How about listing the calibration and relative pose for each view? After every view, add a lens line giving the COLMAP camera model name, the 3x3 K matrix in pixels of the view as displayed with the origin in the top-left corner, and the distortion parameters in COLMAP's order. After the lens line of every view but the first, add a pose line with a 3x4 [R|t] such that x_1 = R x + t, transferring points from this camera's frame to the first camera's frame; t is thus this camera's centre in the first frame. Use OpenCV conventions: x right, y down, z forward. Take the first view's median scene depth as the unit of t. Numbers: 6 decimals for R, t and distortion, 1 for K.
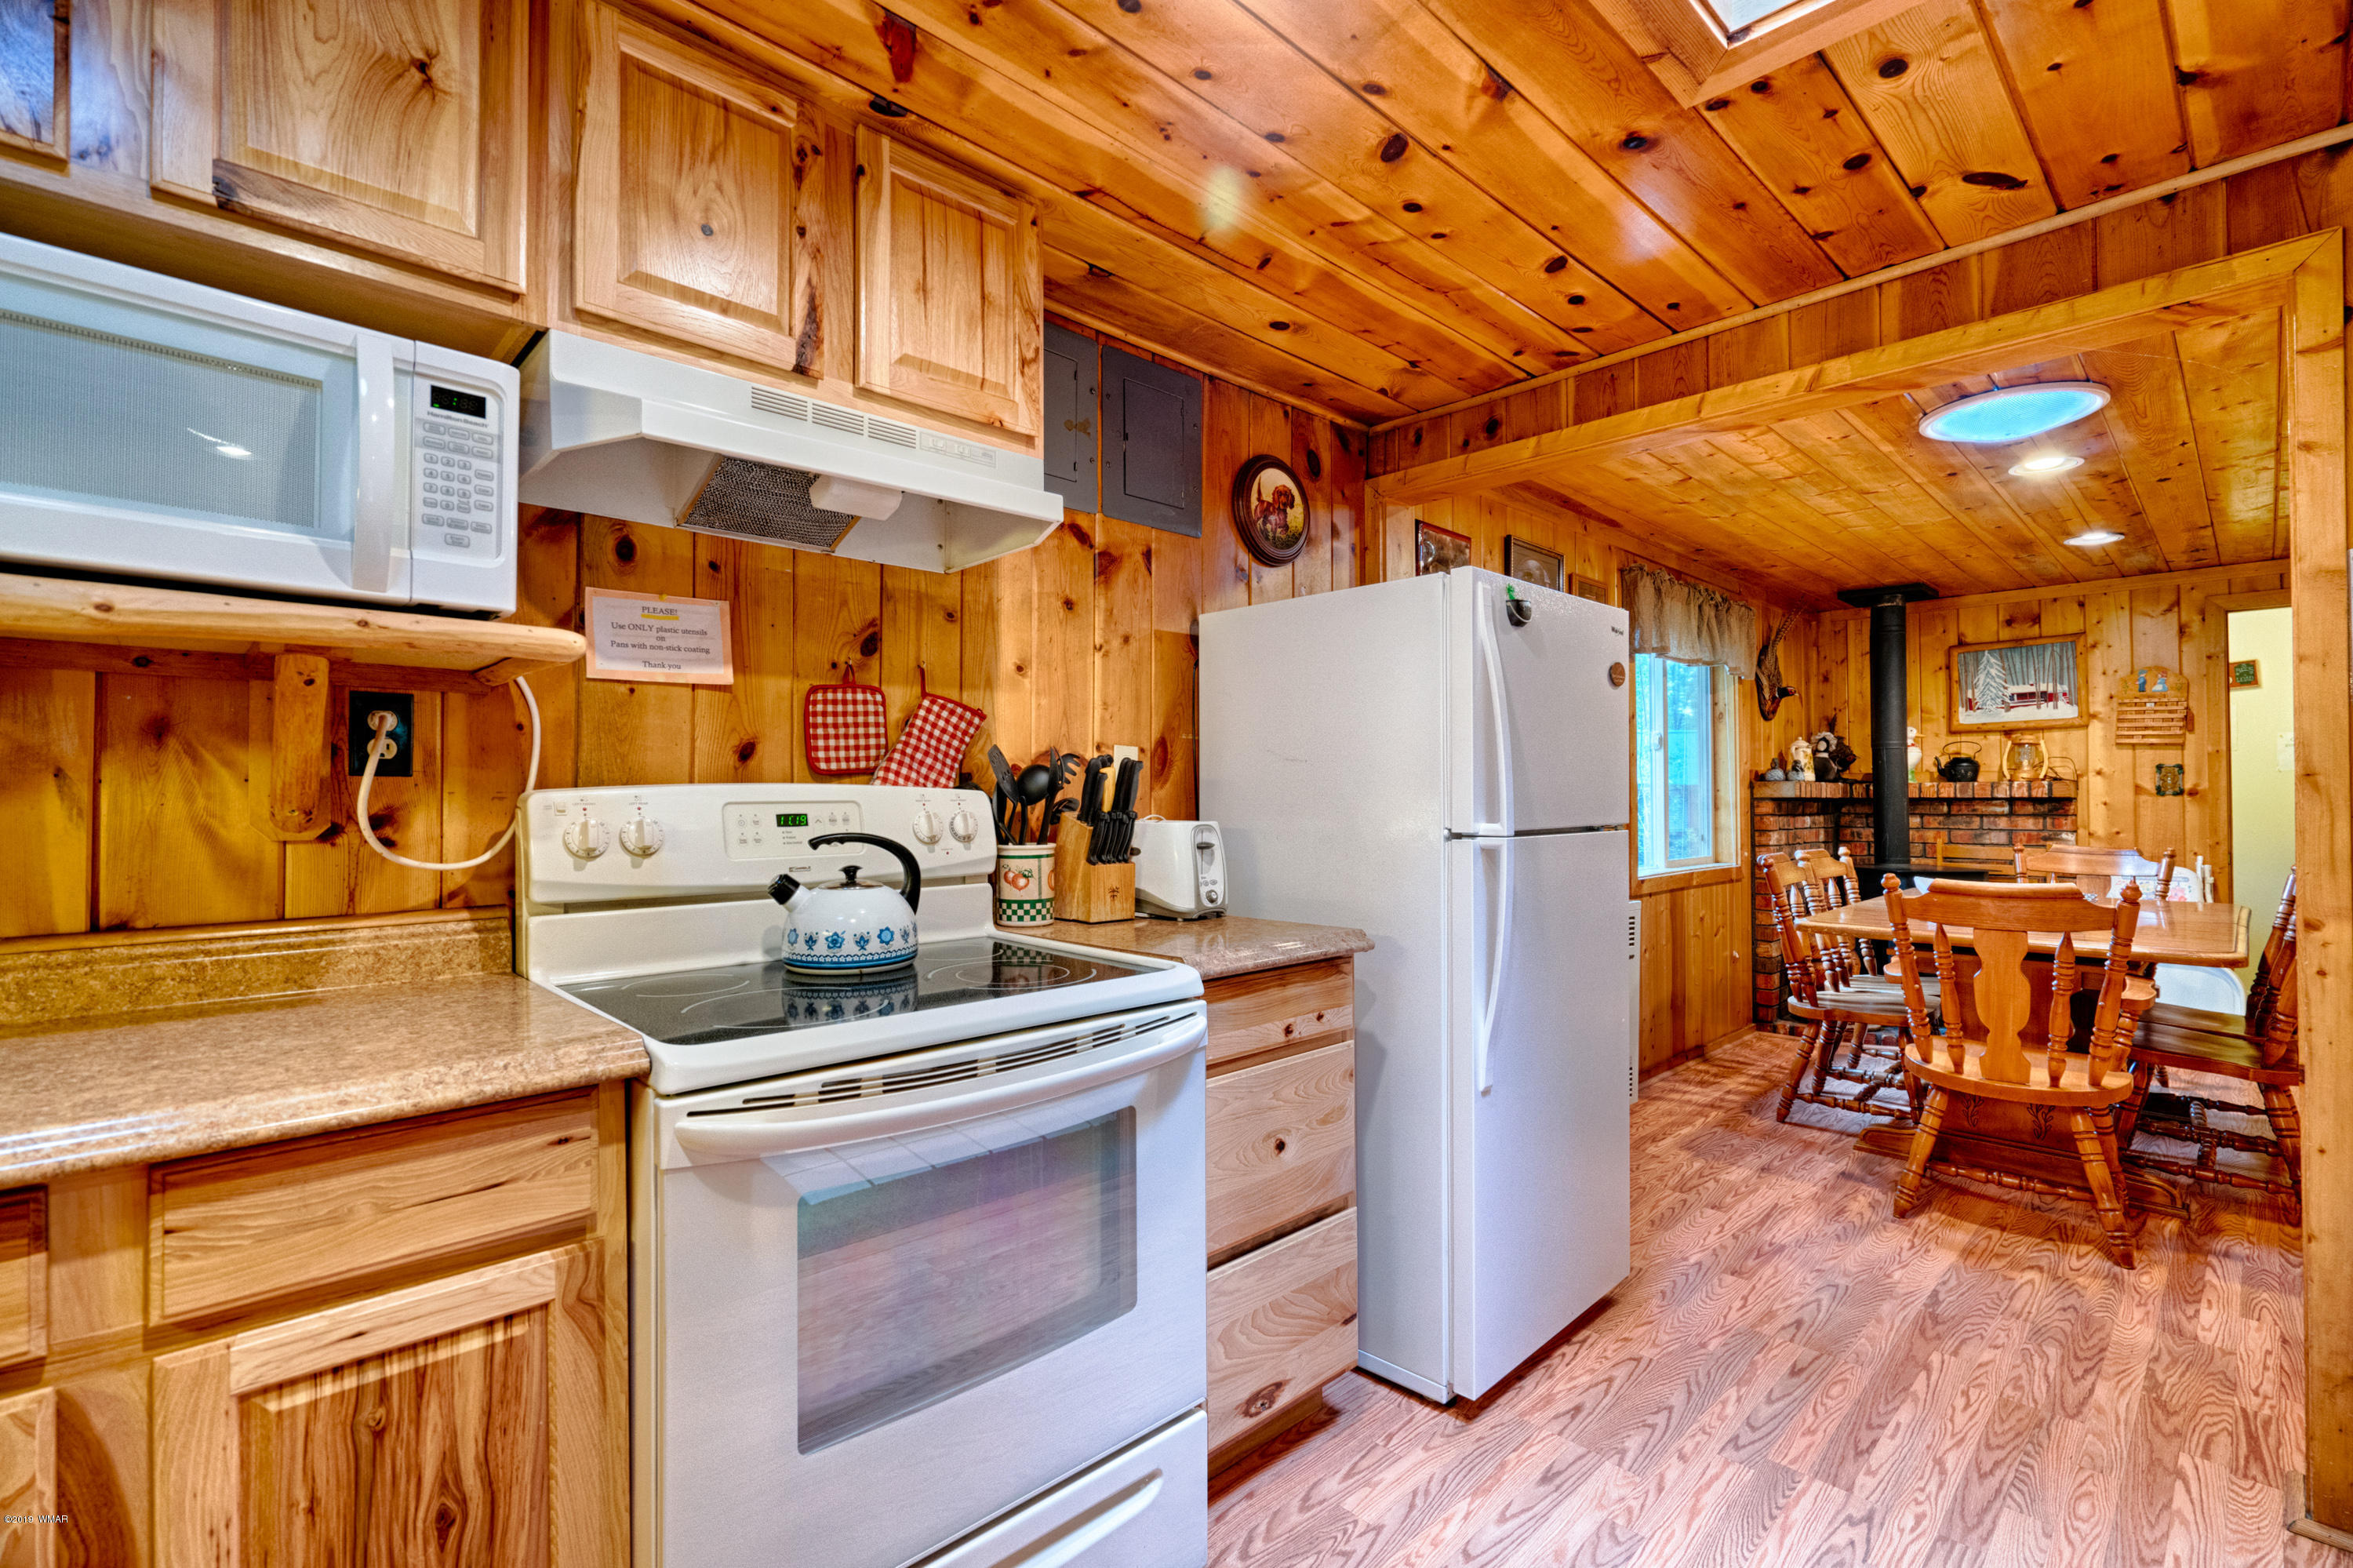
lens RADIAL K [[1049.1, 0, 1188.4], [0, 1049.1, 788.4], [0, 0, 1]] dist [-0.012507, 0.007457]
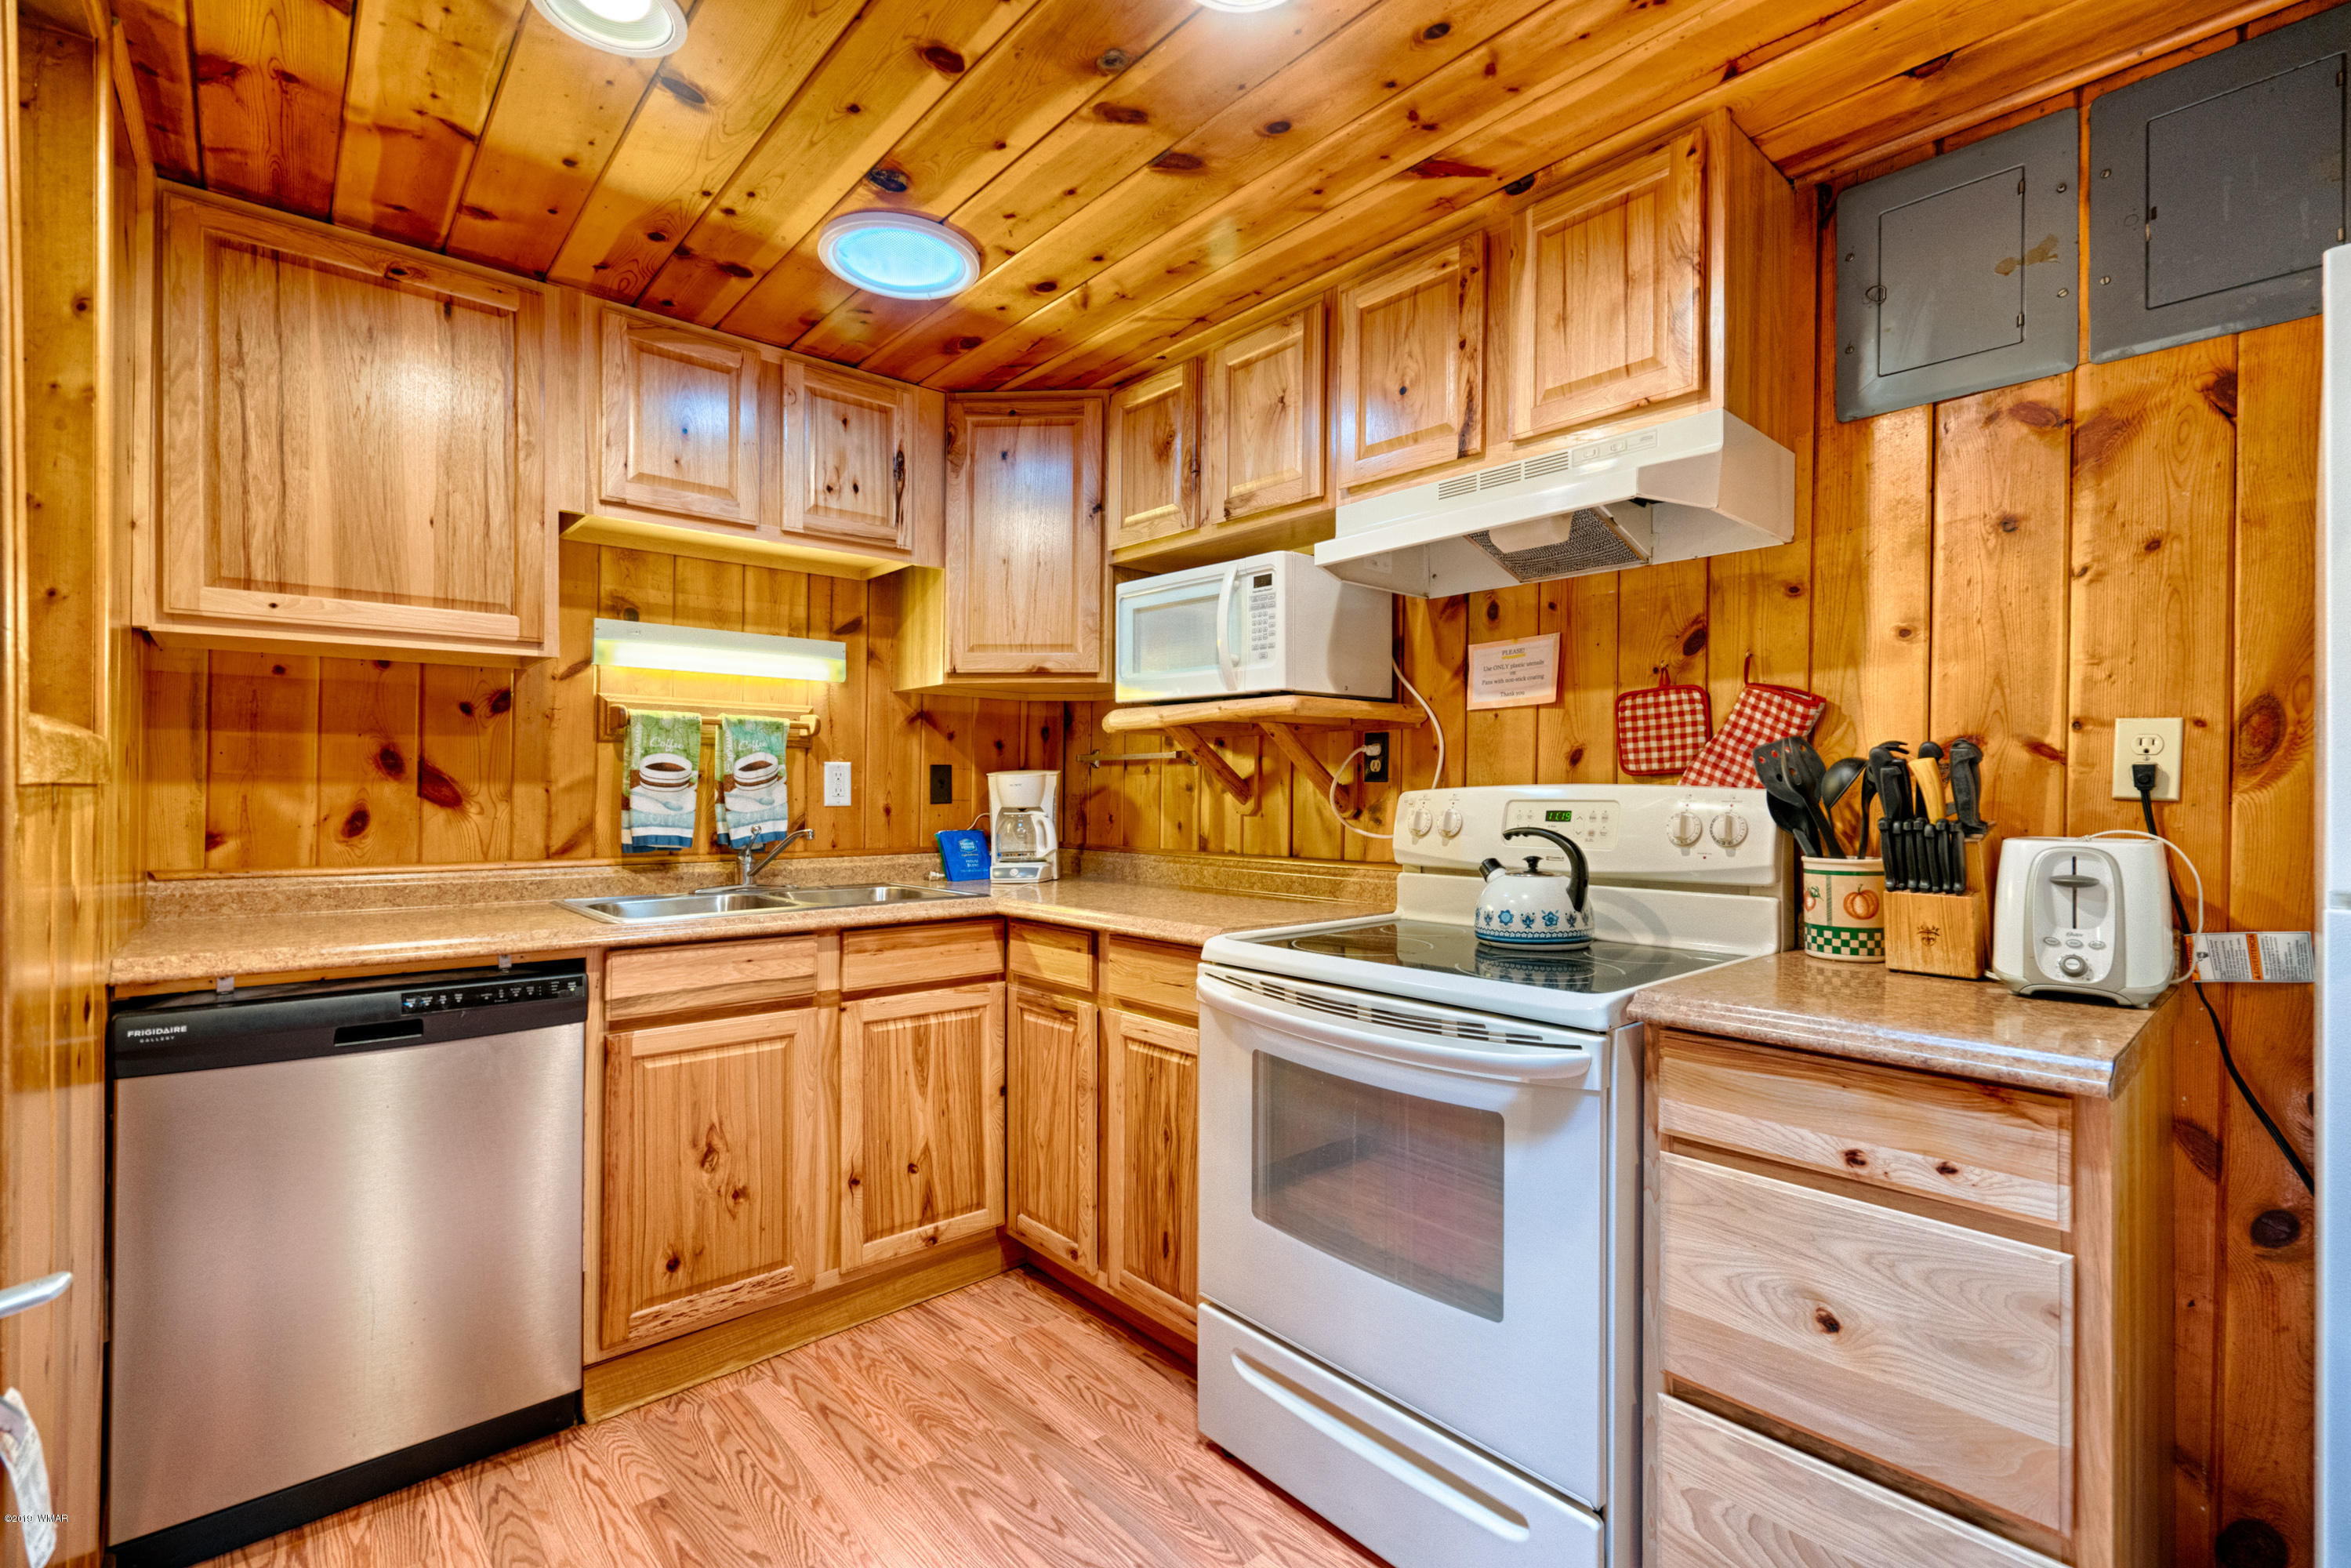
lens RADIAL K [[1048.2, 0, 1187.4], [0, 1048.2, 788.4], [0, 0, 1]] dist [-0.012507, 0.007457]
pose [[-0.038490, -0.000972, -0.999259, 0.777070], [0.001393, 0.999999, -0.001027, 0.000520], [0.999258, -0.001431, -0.038488, 0.623275]]
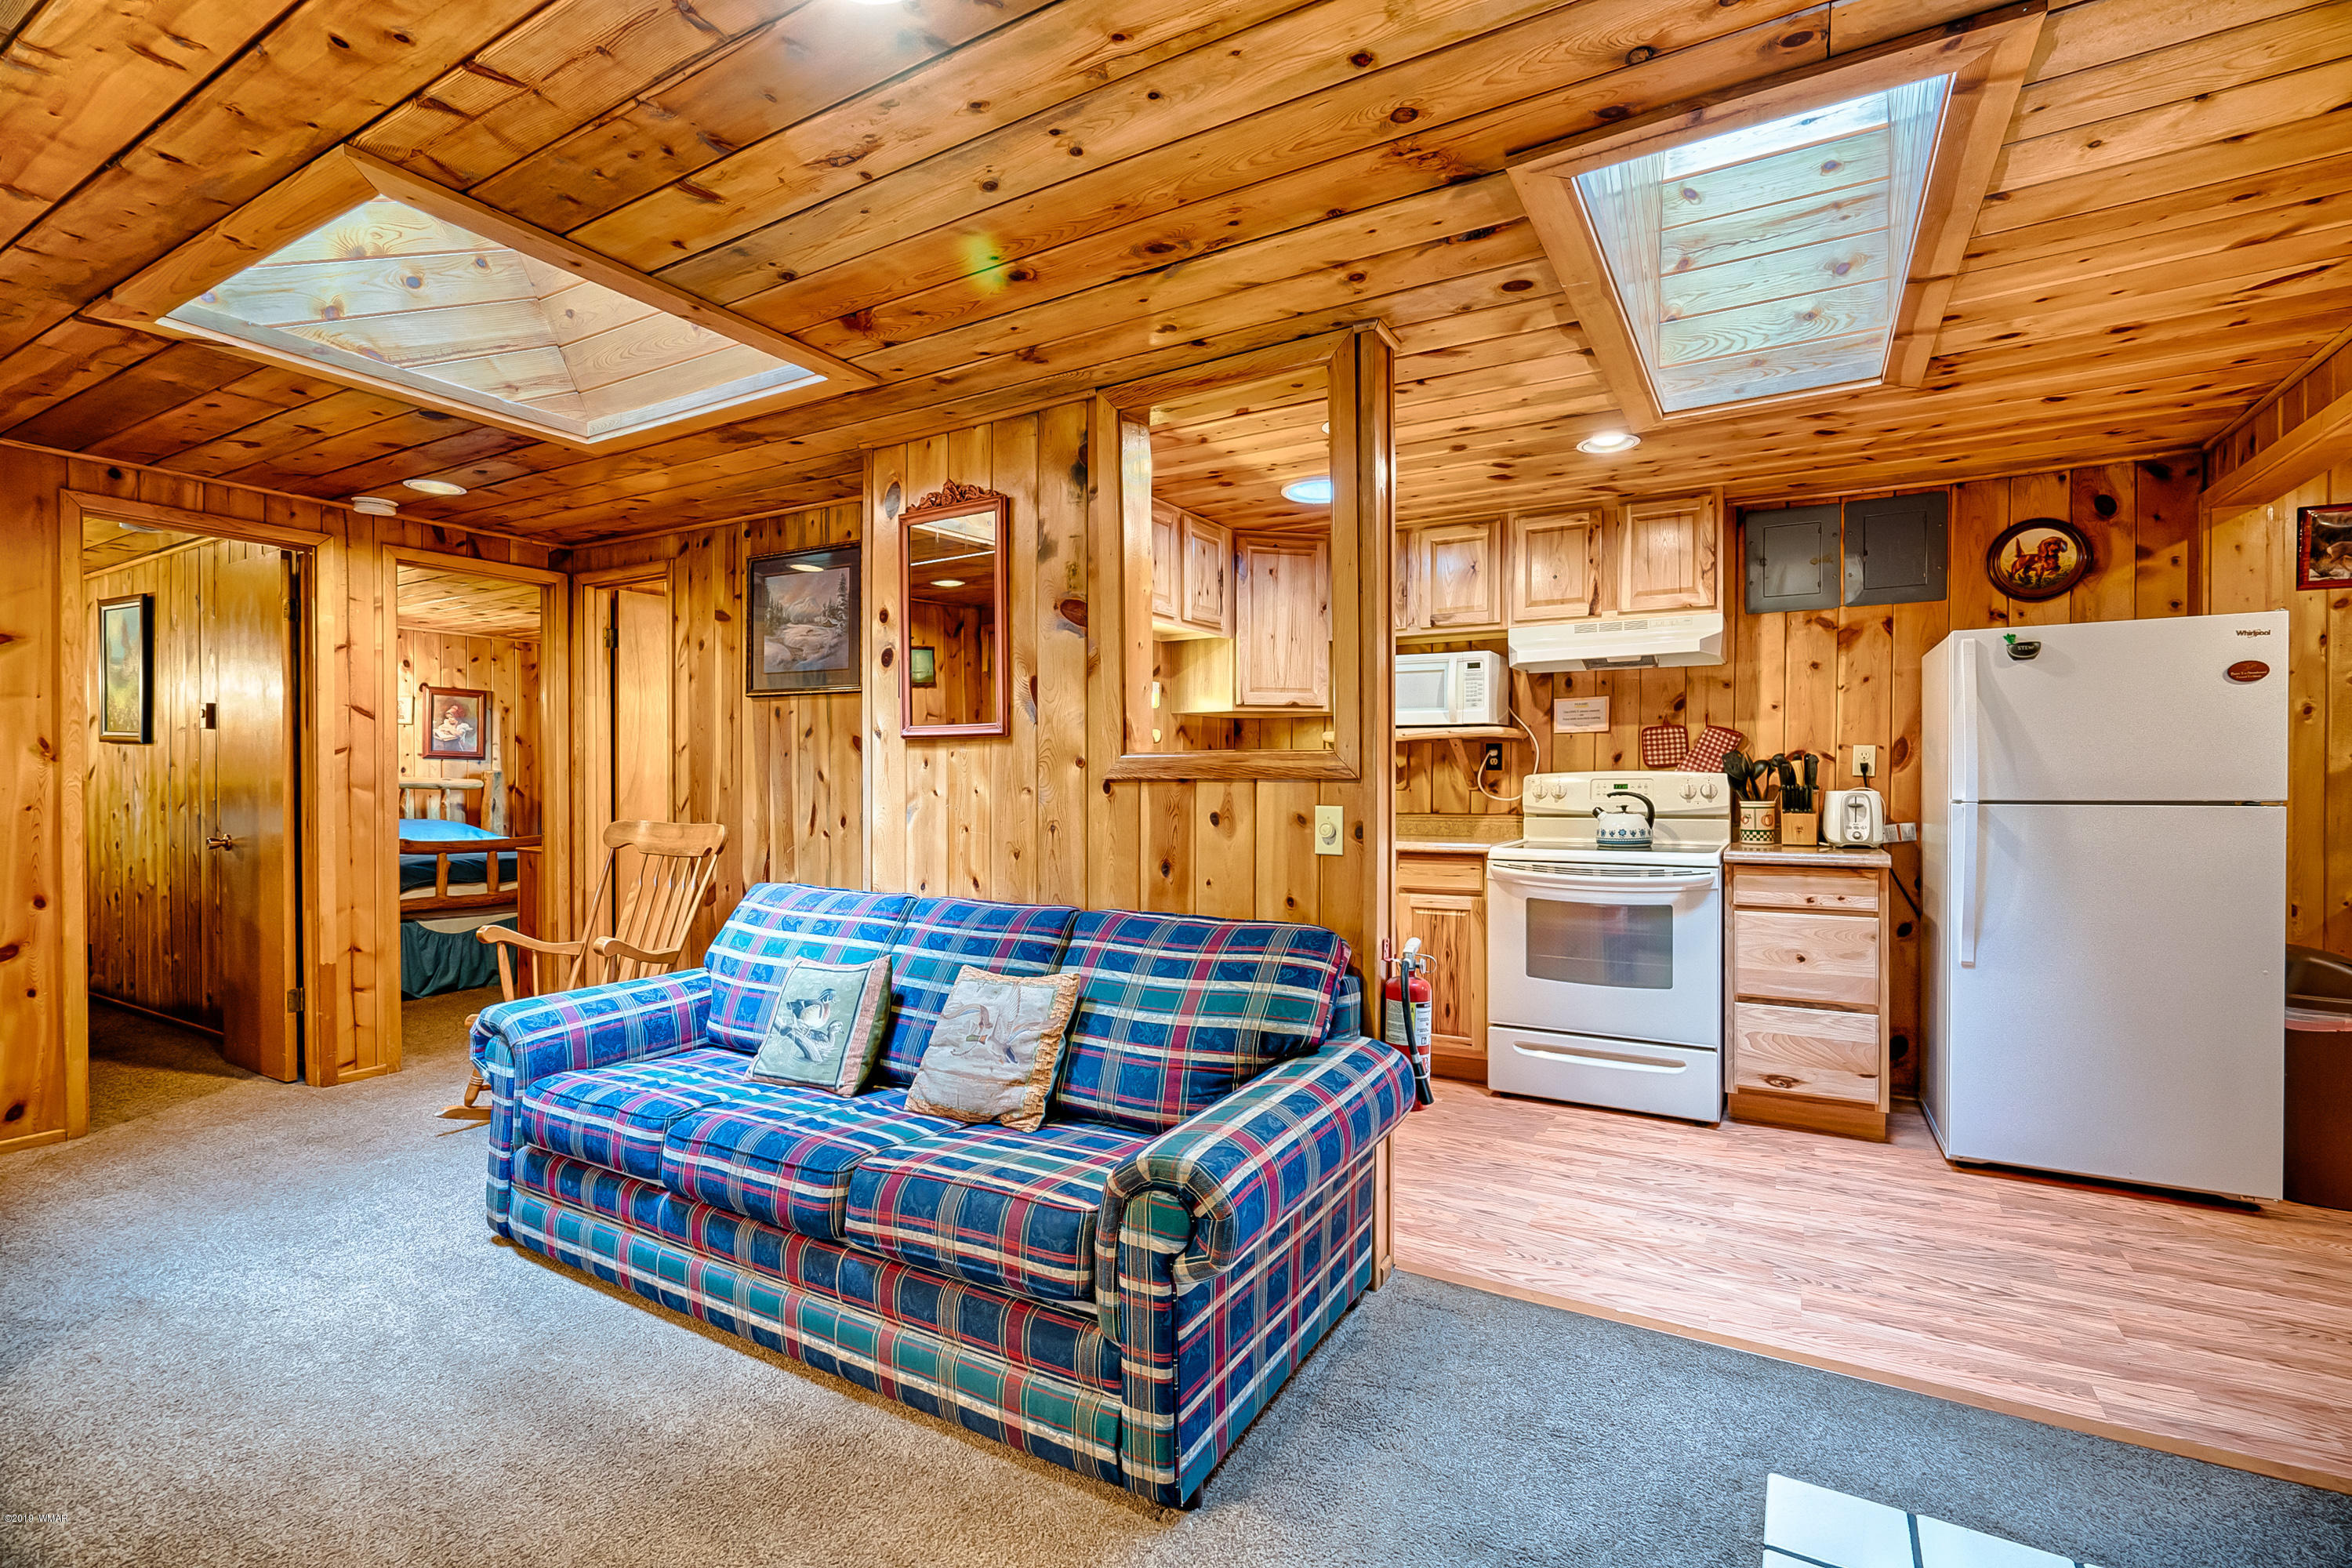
lens RADIAL K [[1048.6, 0, 1187.9], [0, 1048.6, 788.4], [0, 0, 1]] dist [-0.012507, 0.007457]
pose [[0.275060, 0.009982, -0.961375, 1.631724], [0.008307, 0.999884, 0.012758, -0.004131], [0.961391, -0.011495, 0.274945, -0.608237]]
